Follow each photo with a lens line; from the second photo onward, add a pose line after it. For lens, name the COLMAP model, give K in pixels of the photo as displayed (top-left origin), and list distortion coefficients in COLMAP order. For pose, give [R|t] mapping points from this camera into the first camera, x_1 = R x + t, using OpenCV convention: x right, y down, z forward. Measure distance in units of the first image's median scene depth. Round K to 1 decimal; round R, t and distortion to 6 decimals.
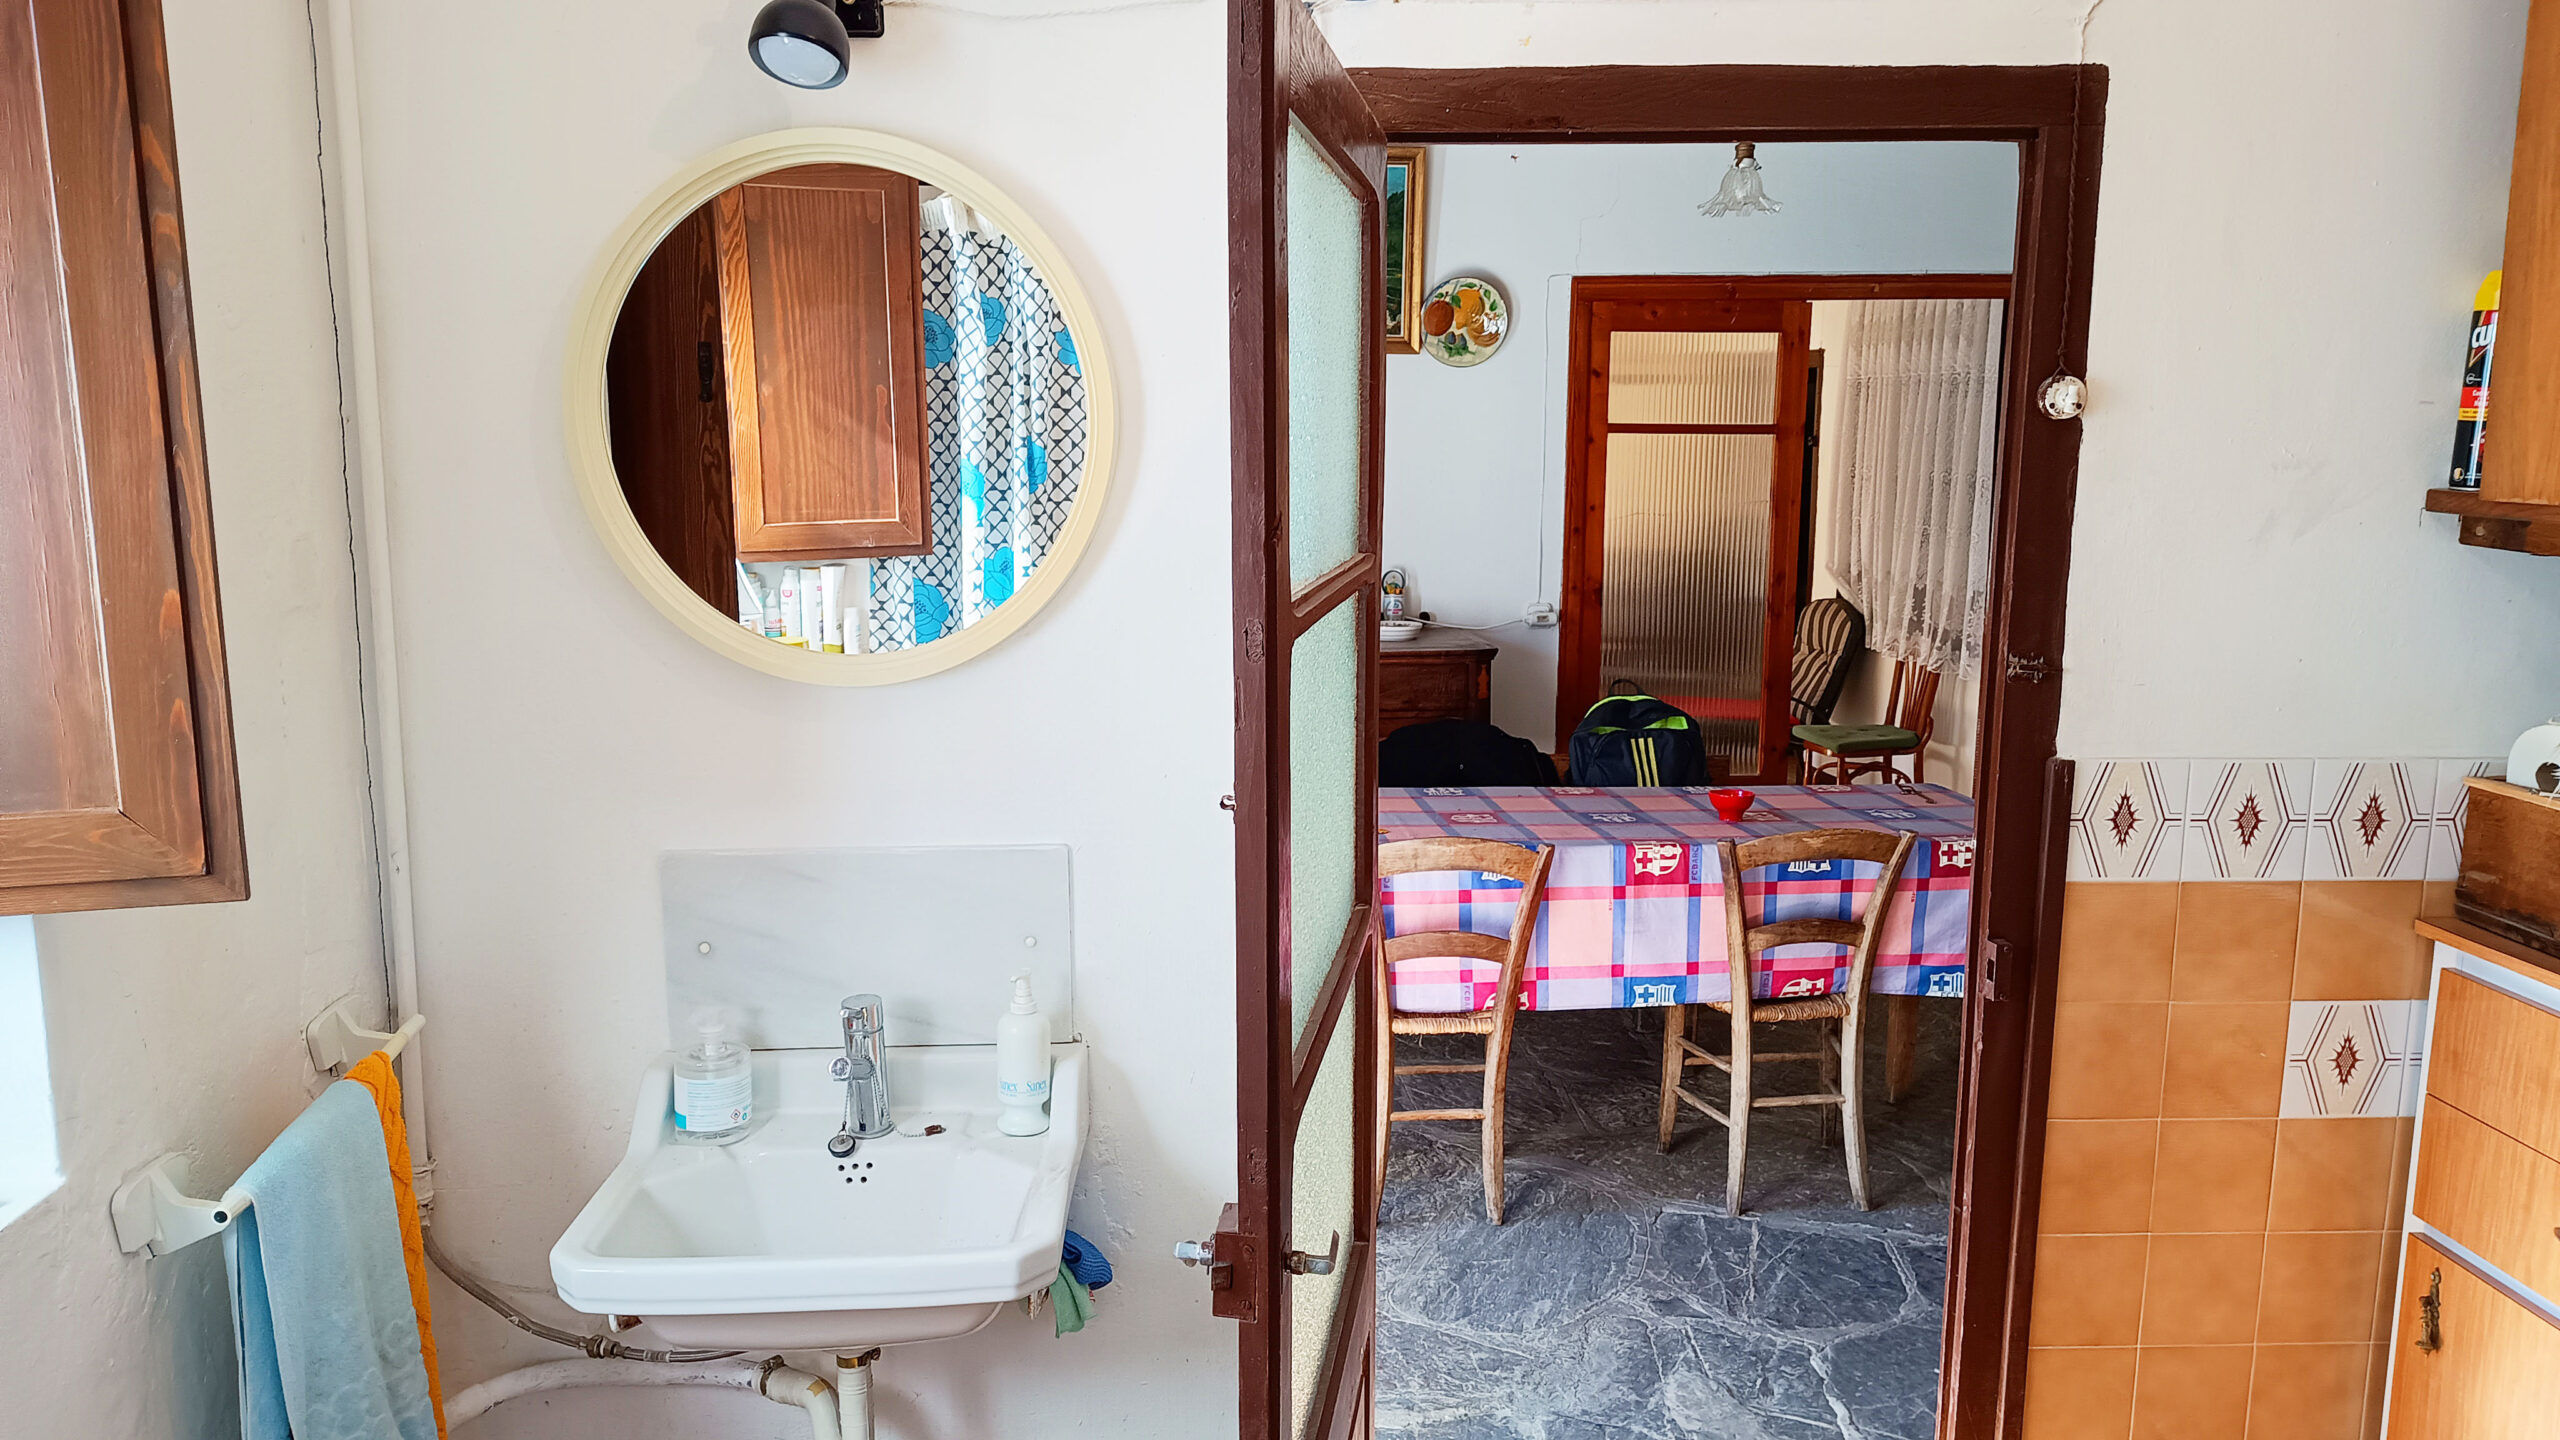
lens RADIAL K [[1722.3, 0, 1279.0], [0, 1722.3, 736.1], [0, 0, 1]] dist [0.044018, -0.059026]
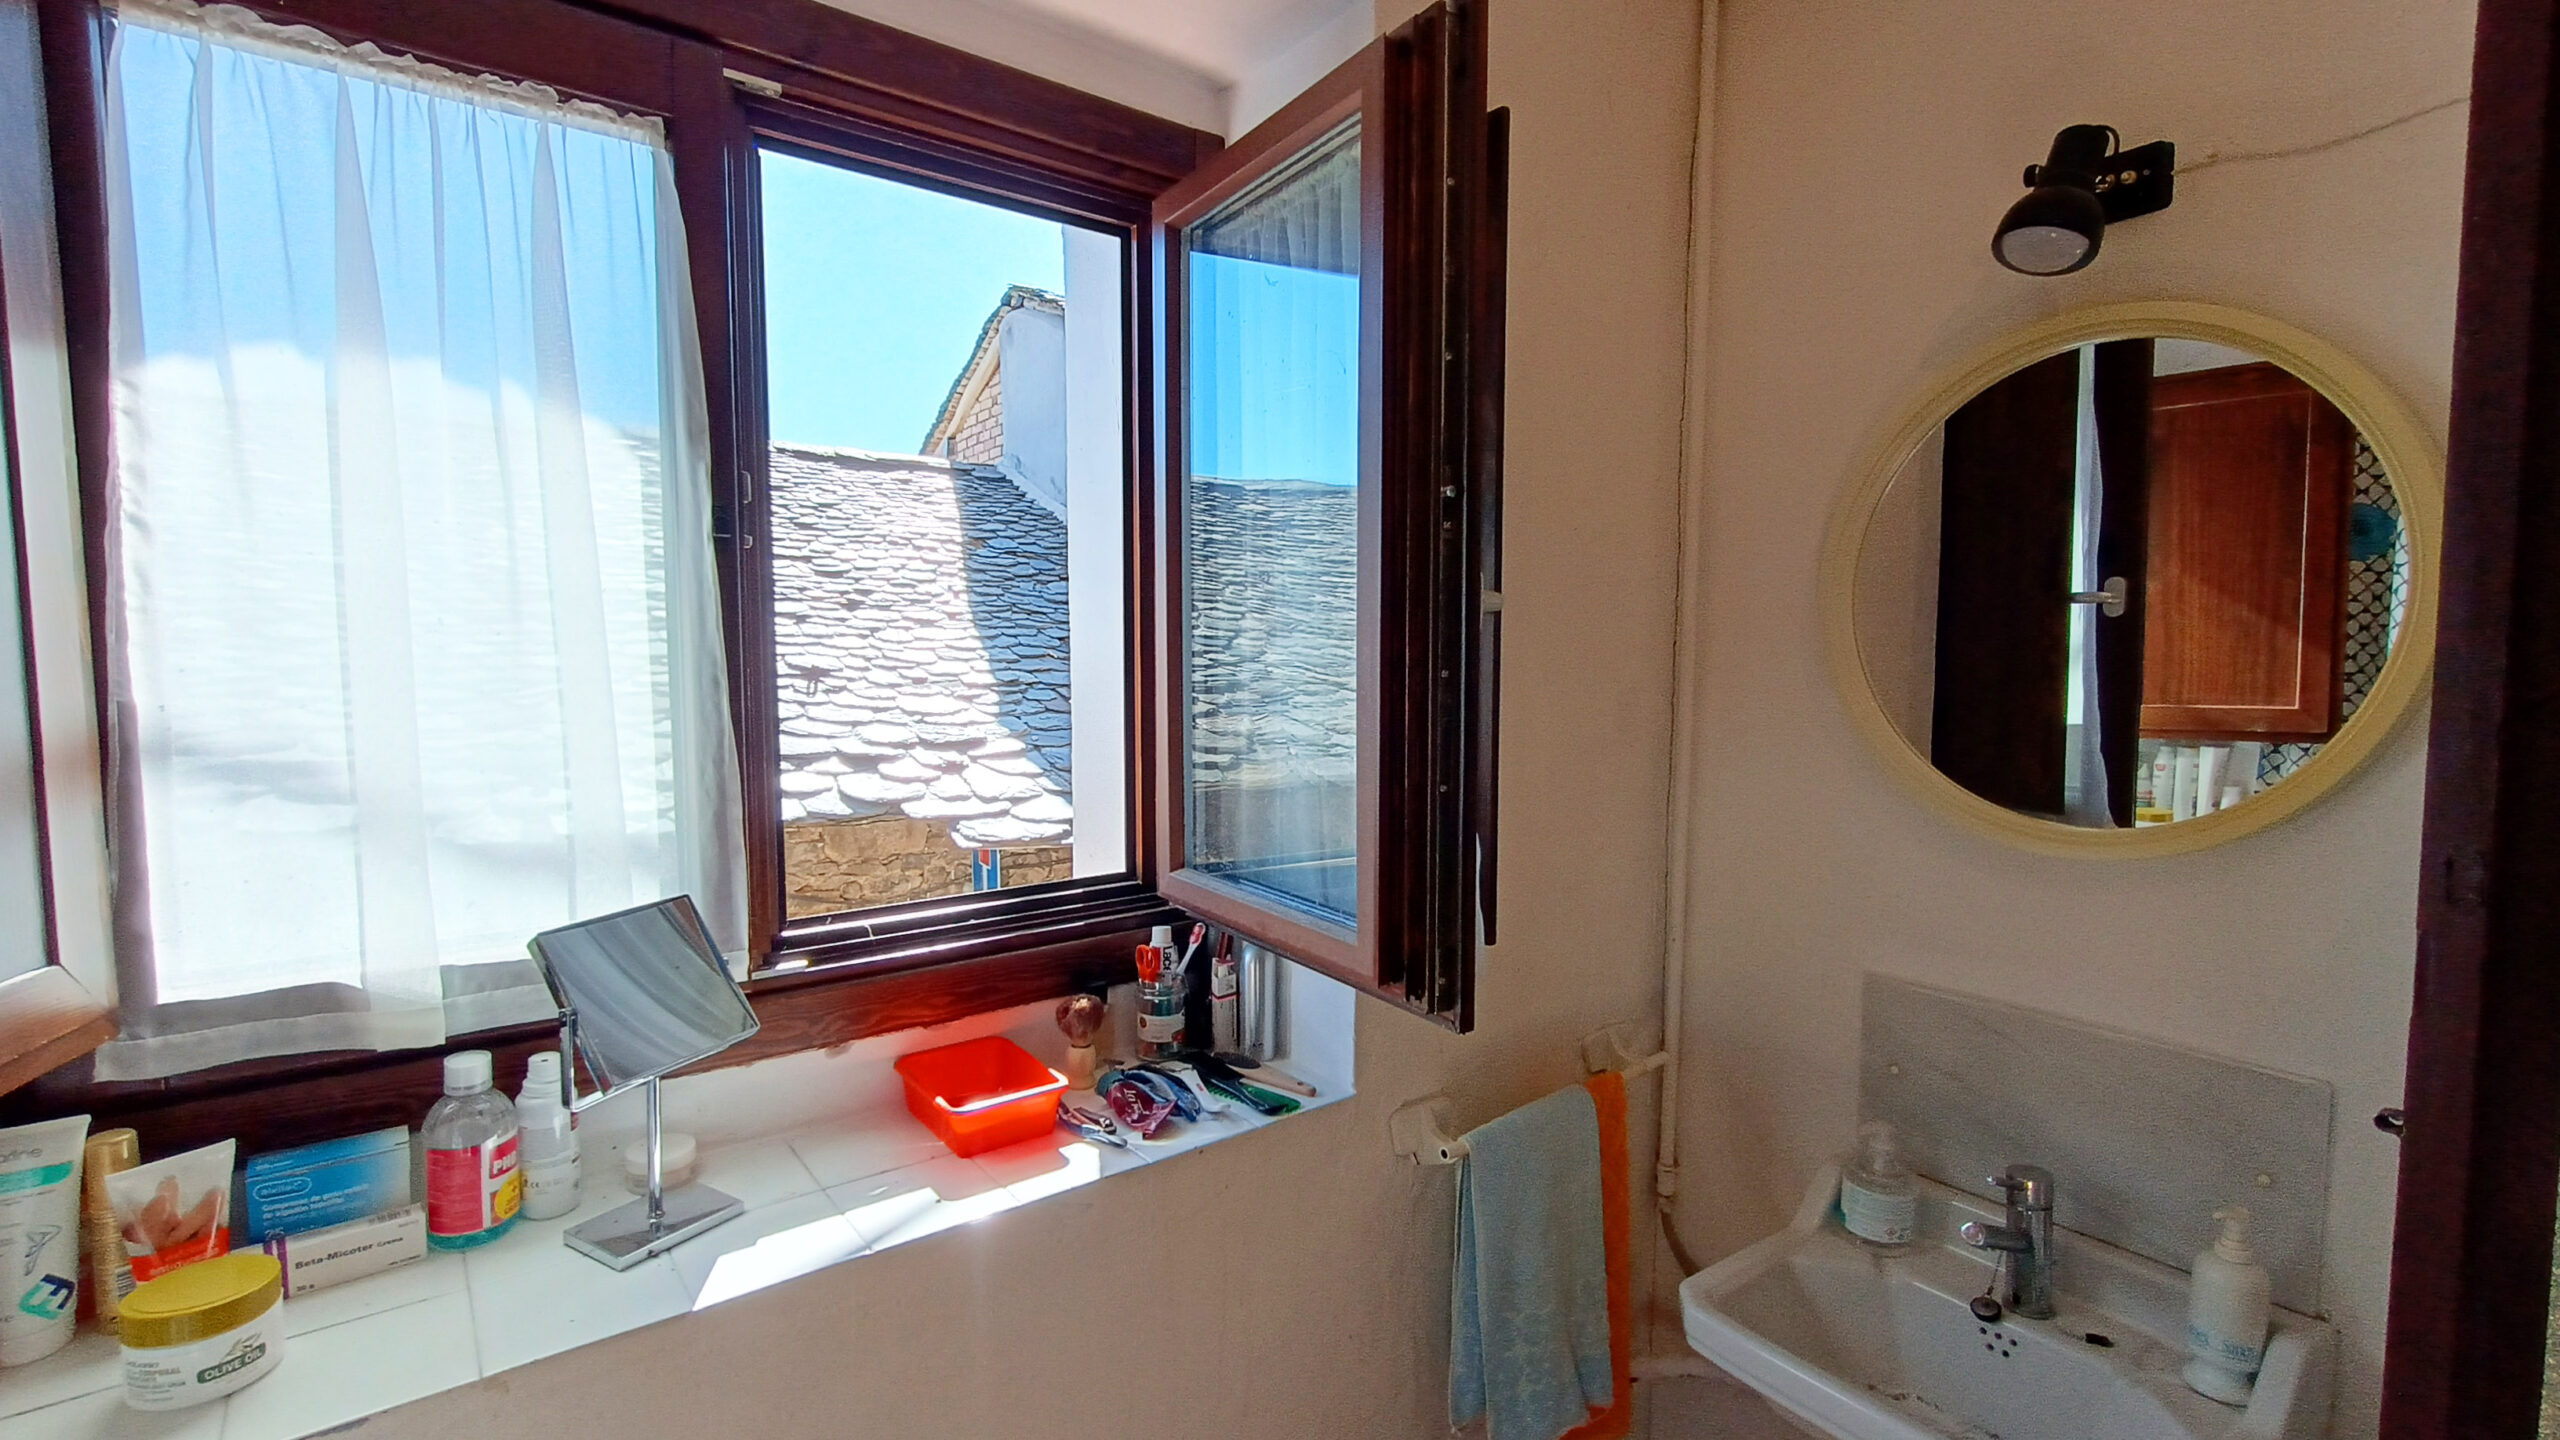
lens RADIAL K [[1153.7, 0, 1272.7], [0, 1153.7, 724.0], [0, 0, 1]] dist [0.001172, -0.000562]
pose [[0.534079, 0.065287, -0.842910, 0.065865], [-0.147286, 0.988953, -0.016723, -0.026282], [0.832506, 0.133081, 0.537795, 0.233676]]
